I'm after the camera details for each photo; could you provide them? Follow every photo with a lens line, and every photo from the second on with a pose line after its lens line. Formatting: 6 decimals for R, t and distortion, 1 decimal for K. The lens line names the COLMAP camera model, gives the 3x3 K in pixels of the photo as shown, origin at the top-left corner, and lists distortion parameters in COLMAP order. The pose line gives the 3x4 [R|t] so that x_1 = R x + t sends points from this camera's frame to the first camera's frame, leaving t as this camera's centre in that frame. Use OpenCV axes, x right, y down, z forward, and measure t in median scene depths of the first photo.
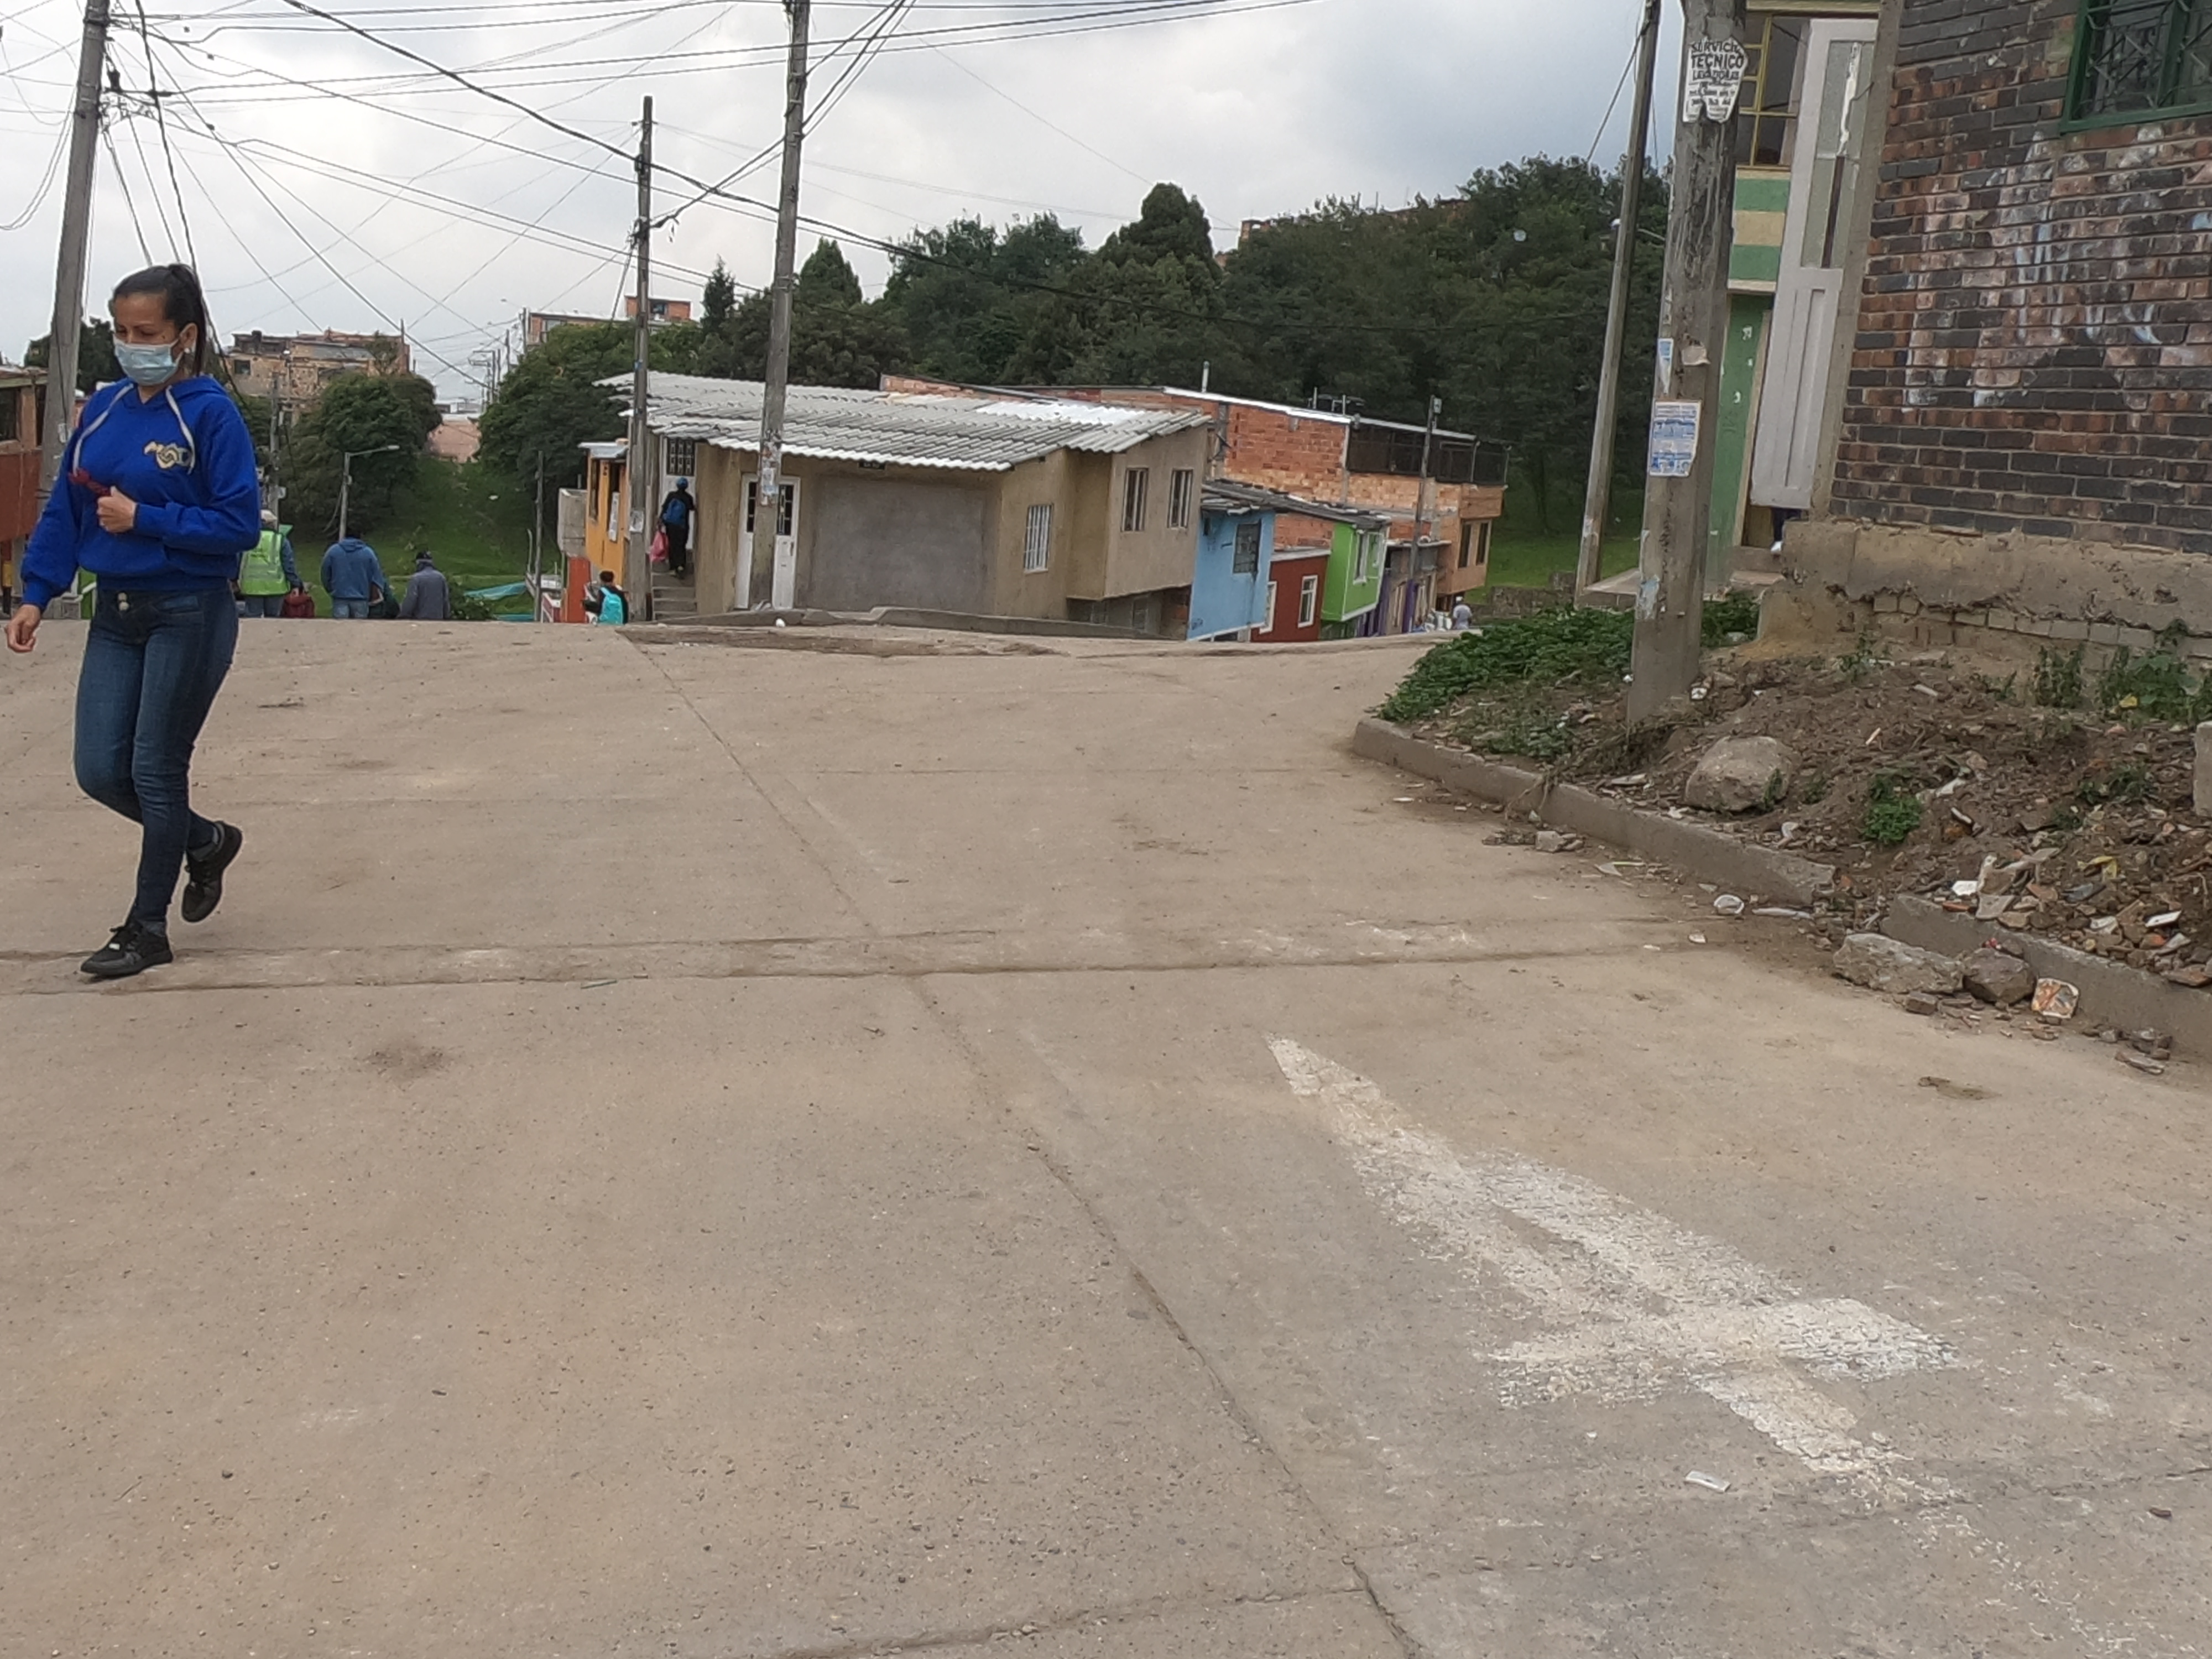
lens RADIAL K [[2188.1, 0, 1102.5], [0, 2188.1, 828.7], [0, 0, 1]] dist [-0.005734, 0.000000]
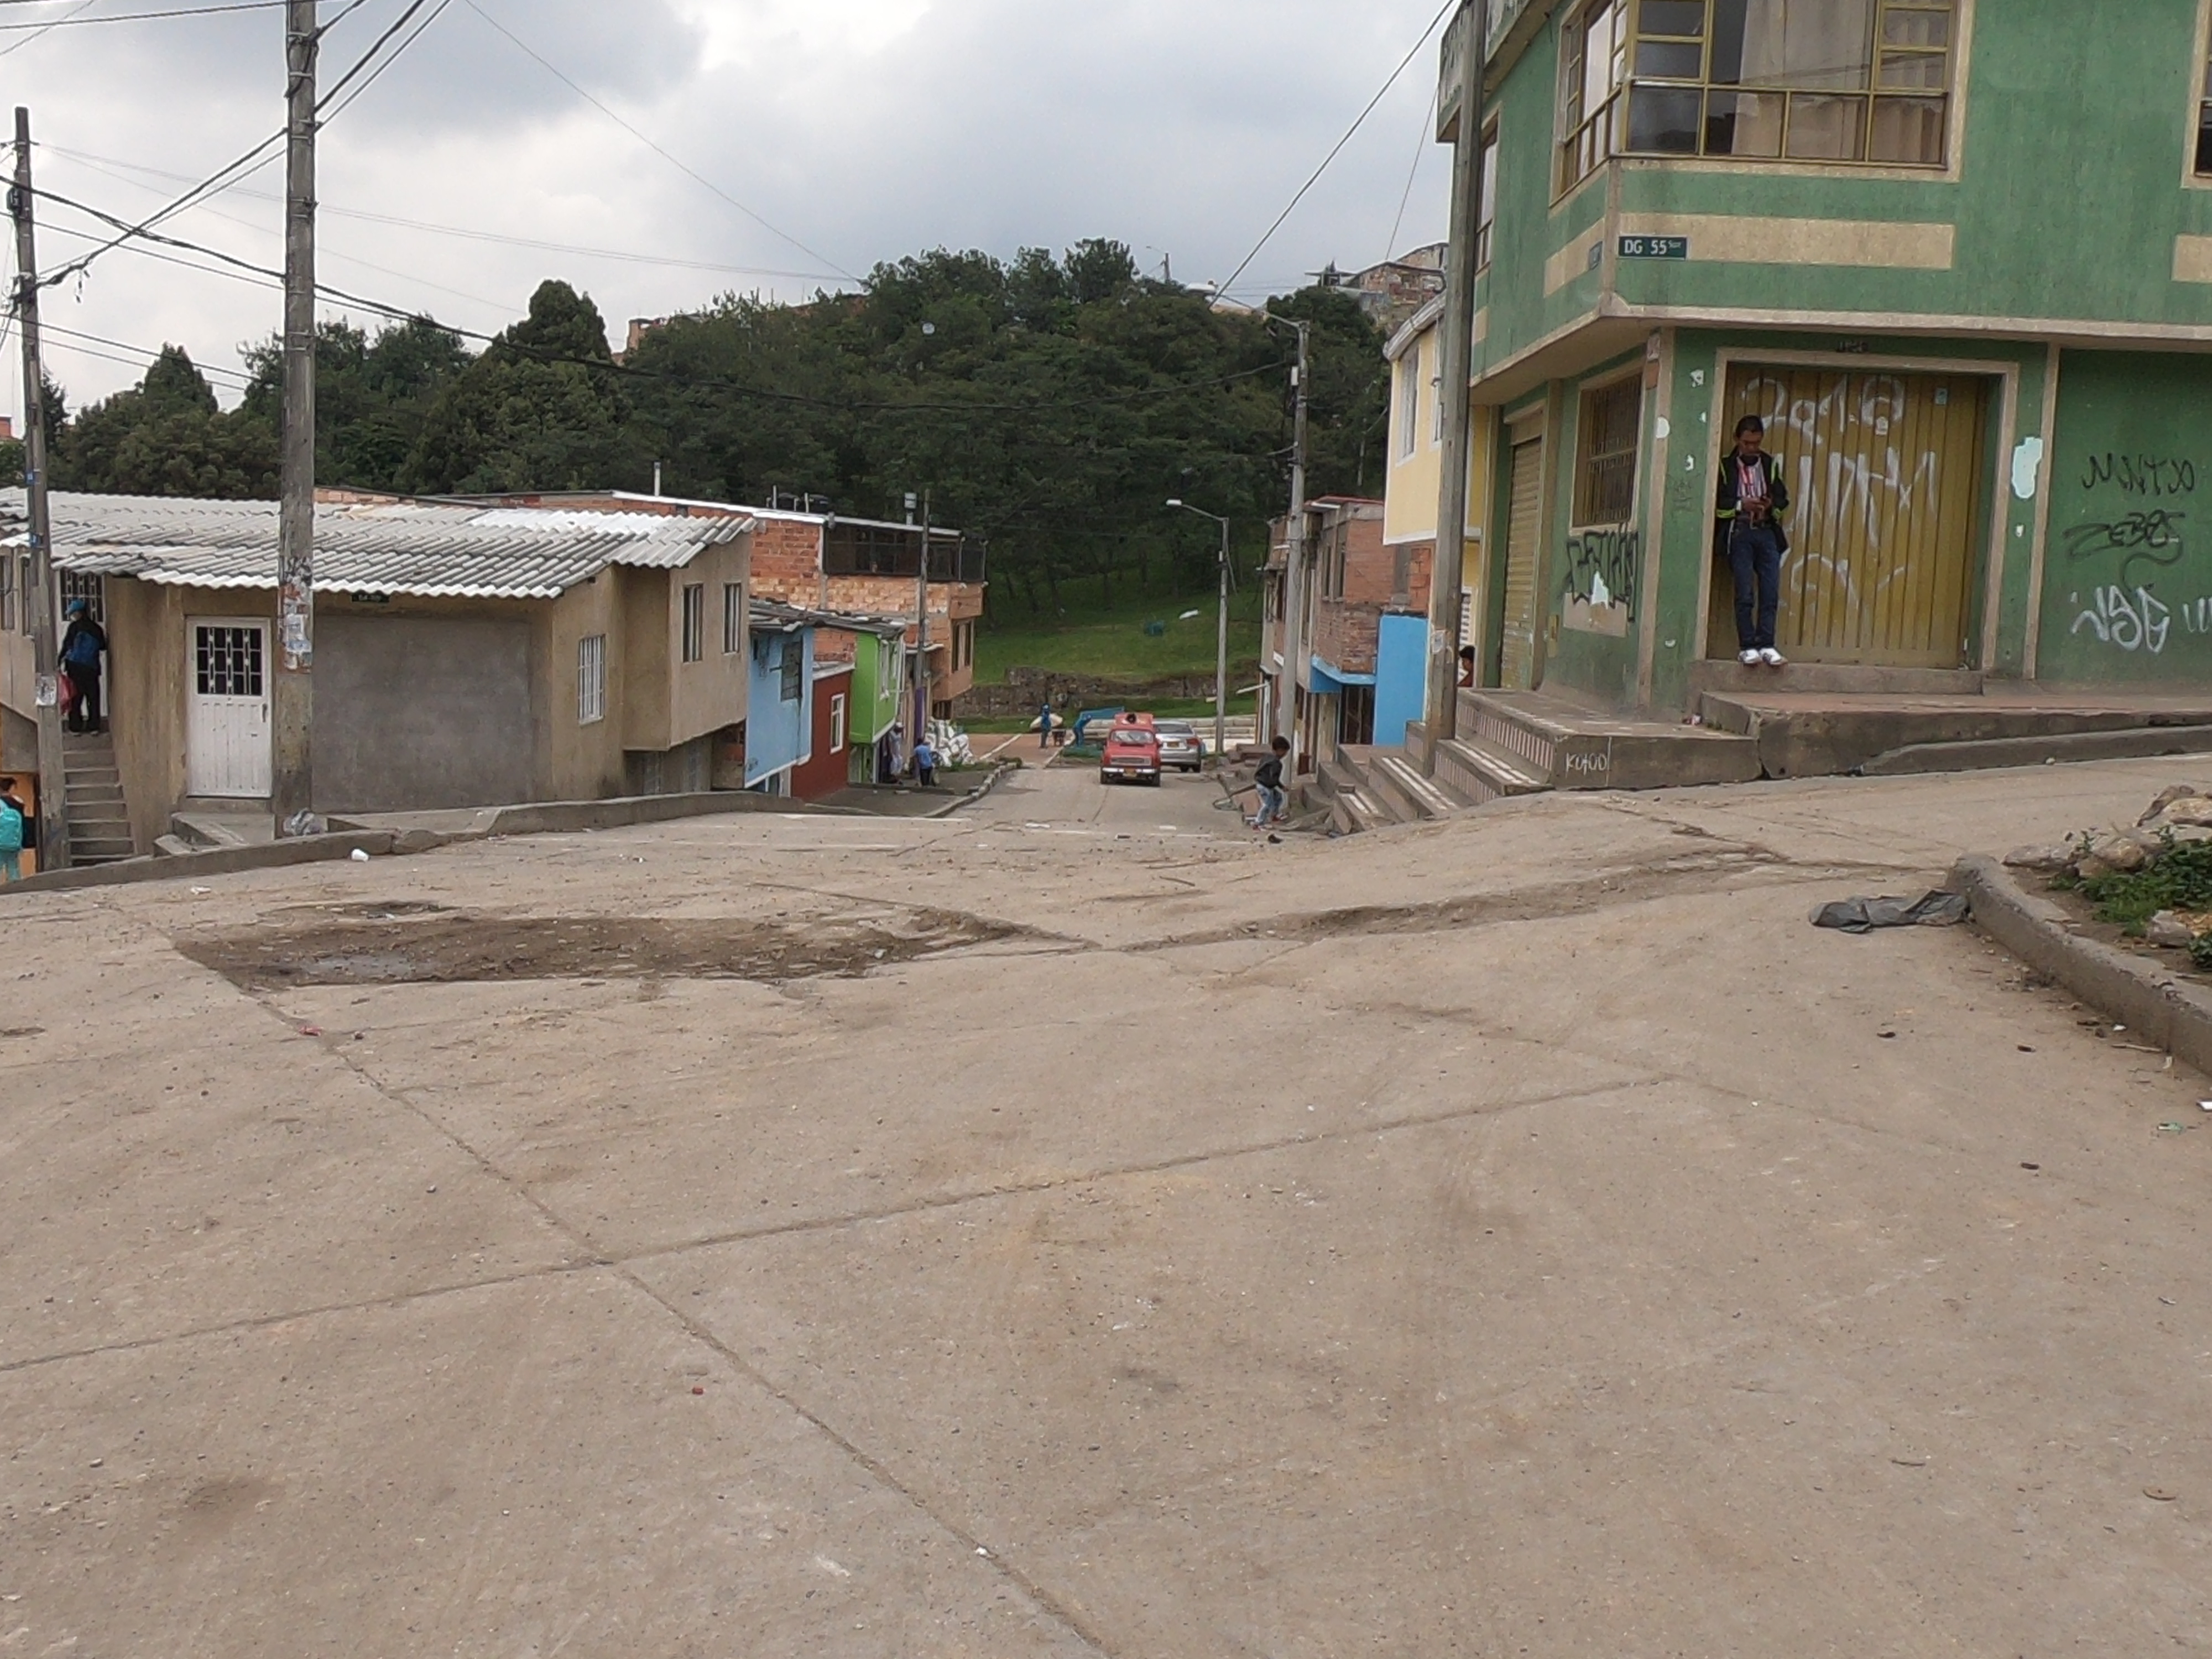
lens RADIAL K [[2188.1, 0, 1115.5], [0, 2188.1, 841.8], [0, 0, 1]] dist [-0.005734, 0.000000]
pose [[0.959628, -0.077131, 0.270488, -0.027847], [0.087383, 0.995834, -0.026046, -0.015794], [-0.267353, 0.048631, 0.962371, 0.081790]]
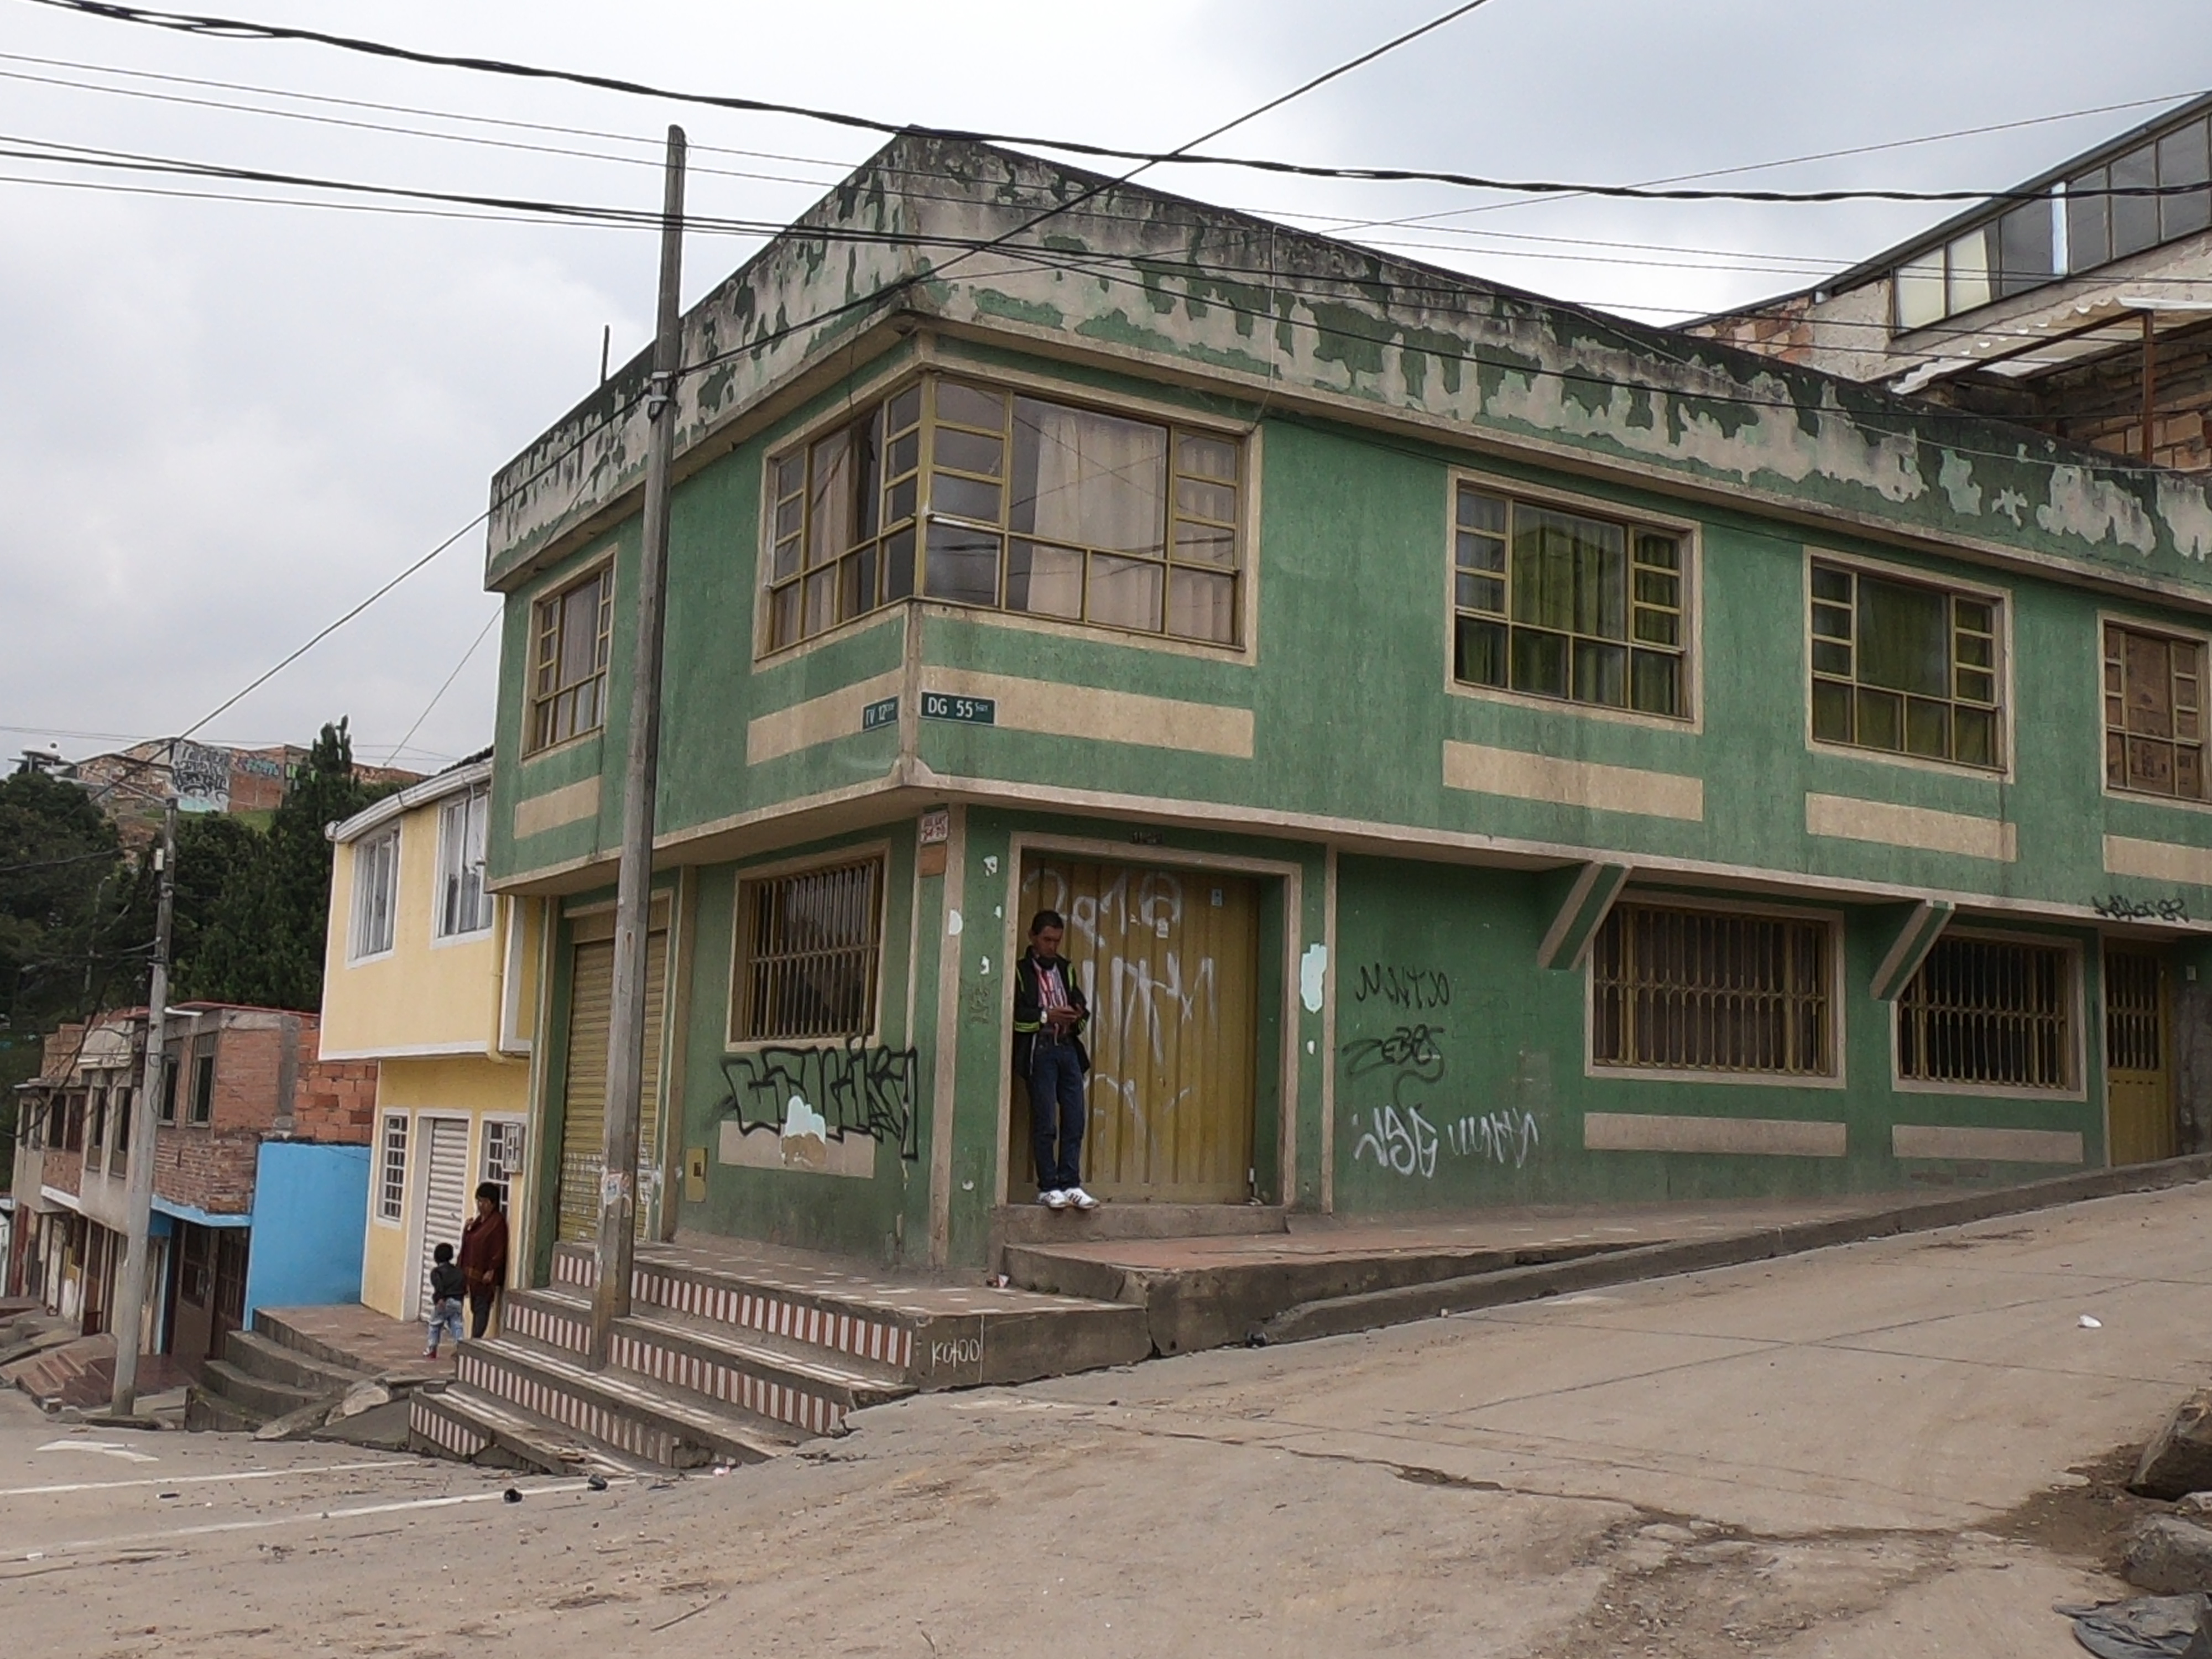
lens RADIAL K [[2188.1, 0, 1091.0], [0, 2188.1, 824.7], [0, 0, 1]] dist [-0.005734, 0.000000]
pose [[0.665755, 0.036433, 0.745280, -0.038577], [0.160565, 0.968413, -0.190773, -0.027780], [-0.728690, 0.246674, 0.638876, 0.141369]]
